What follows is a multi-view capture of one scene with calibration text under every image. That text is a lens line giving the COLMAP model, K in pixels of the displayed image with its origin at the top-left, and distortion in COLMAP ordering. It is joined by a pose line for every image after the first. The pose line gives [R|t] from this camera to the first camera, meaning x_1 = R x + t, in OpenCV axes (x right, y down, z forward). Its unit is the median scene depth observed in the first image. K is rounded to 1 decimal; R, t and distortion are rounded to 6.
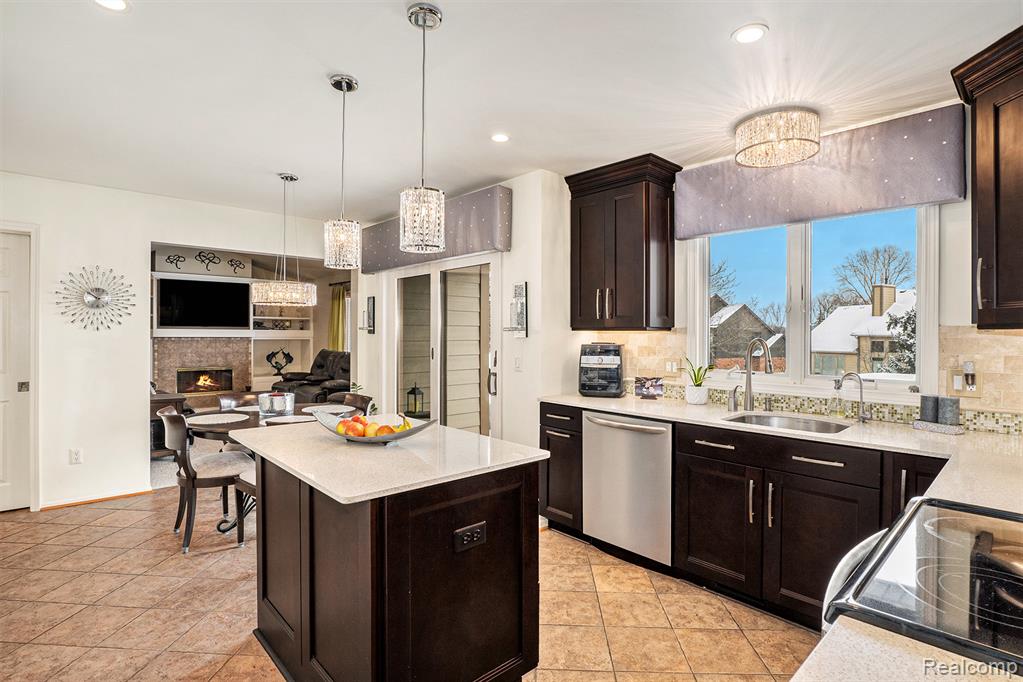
lens RADIAL K [[503.6, 0, 511.1], [0, 503.6, 323.0], [0, 0, 1]] dist [-0.027875, 0.004151]
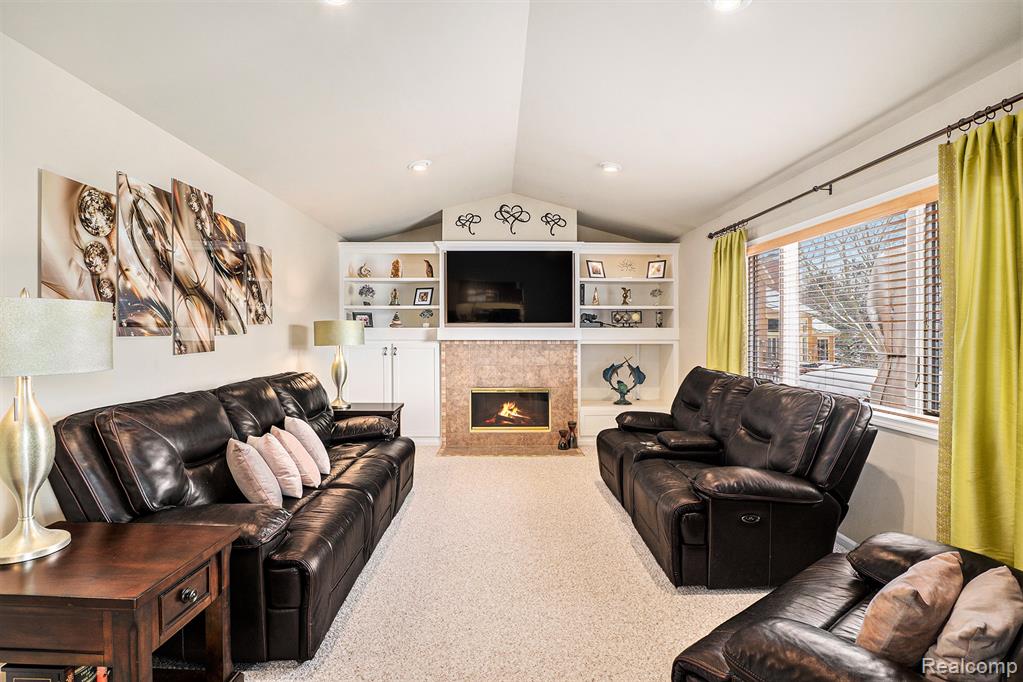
lens RADIAL K [[503.6, 0, 520.7], [0, 503.6, 341.8], [0, 0, 1]] dist [-0.027875, 0.004151]
pose [[0.768354, 0.009130, -0.639960, -0.185882], [0.017176, 0.999244, 0.034878, 0.008314], [0.639795, -0.037791, 0.767616, 0.494525]]
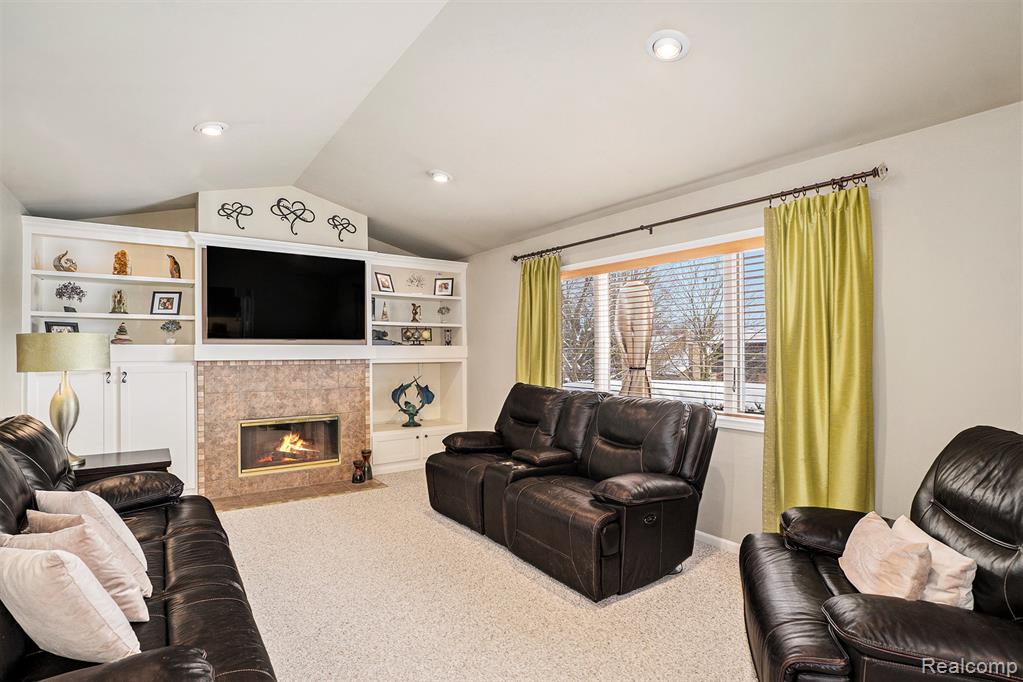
lens RADIAL K [[503.6, 0, 504.0], [0, 503.6, 343.0], [0, 0, 1]] dist [-0.027875, 0.004151]
pose [[0.993831, -0.006716, -0.110699, -0.314247], [0.007712, 0.999934, 0.008564, 0.007549], [0.110634, -0.009365, 0.993817, 0.474107]]
